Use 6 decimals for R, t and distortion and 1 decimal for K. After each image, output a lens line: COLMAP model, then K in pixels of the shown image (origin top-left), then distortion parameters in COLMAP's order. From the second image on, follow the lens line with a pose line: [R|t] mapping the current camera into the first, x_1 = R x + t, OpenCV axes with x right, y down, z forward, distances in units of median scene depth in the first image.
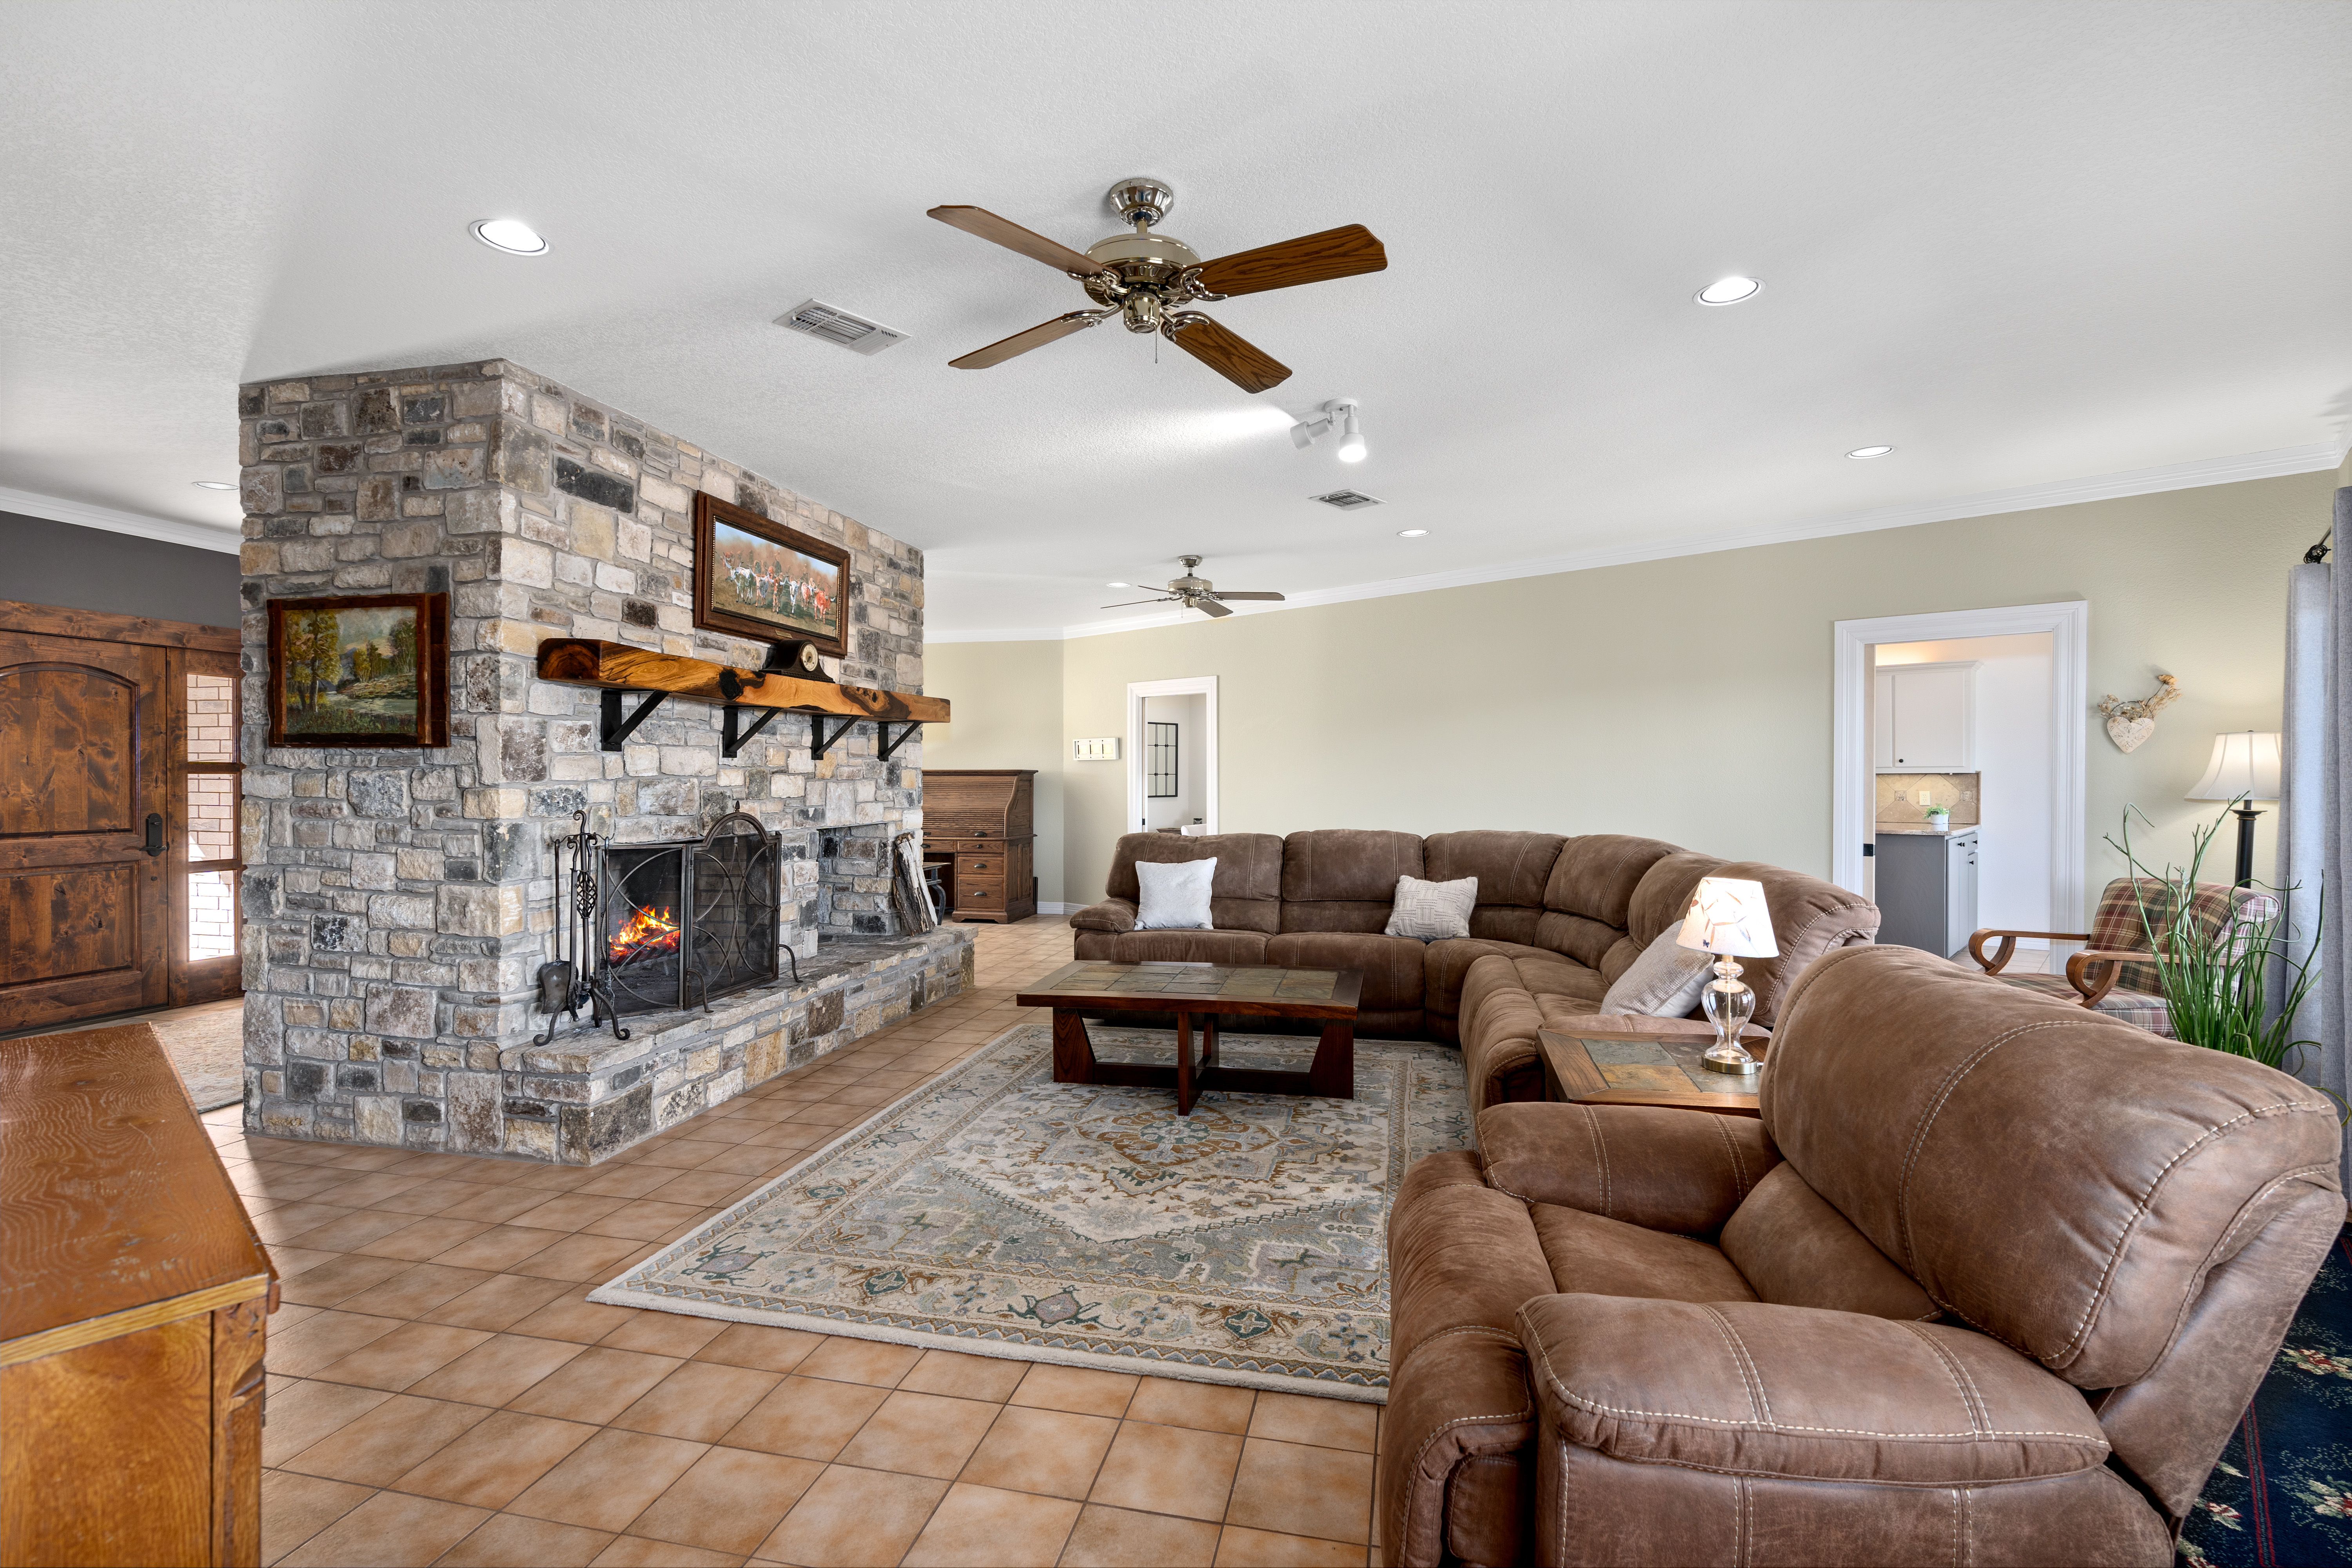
lens RADIAL K [[1070.8, 0, 1174.9], [0, 1070.8, 773.2], [0, 0, 1]] dist [-0.005972, 0.000015]
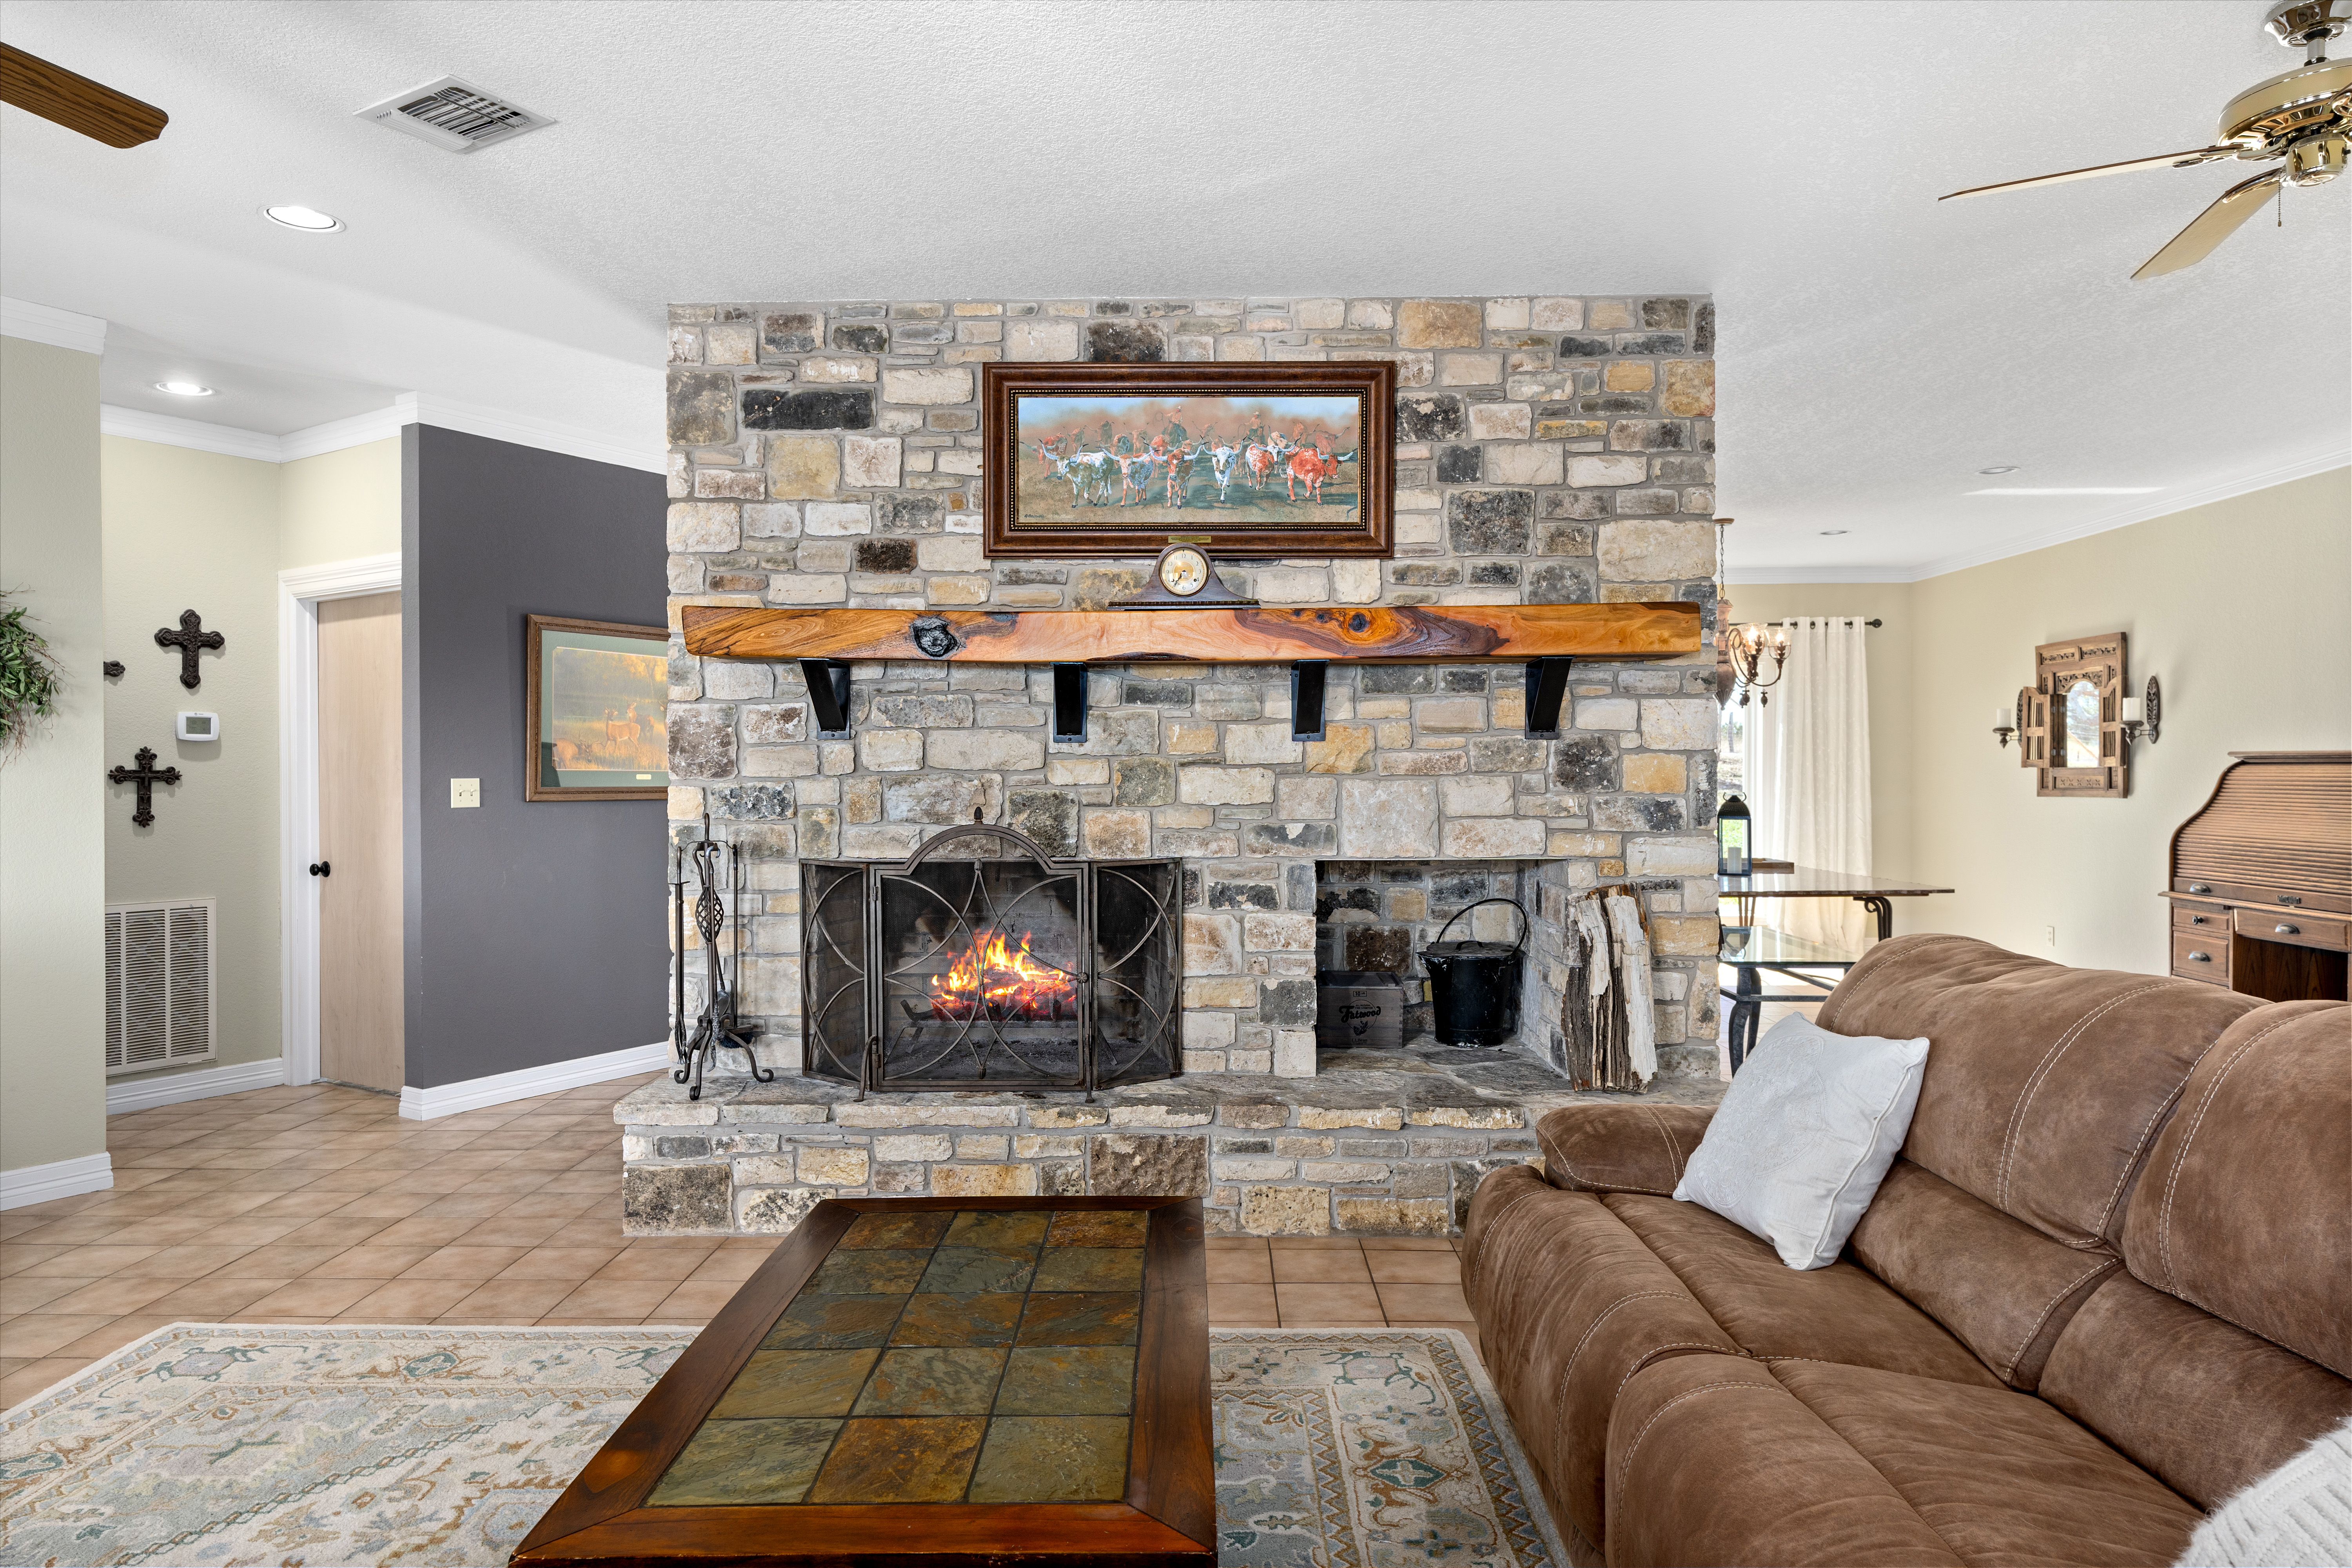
lens RADIAL K [[1417.4, 0, 1176.0], [0, 1417.4, 784.0], [0, 0, 1]] dist [-0.001895, 0.000119]
pose [[0.198531, 0.001604, -0.980093, 0.498356], [0.007229, 0.999969, 0.003100, 0.009754], [0.980068, -0.007700, 0.198514, 0.953296]]
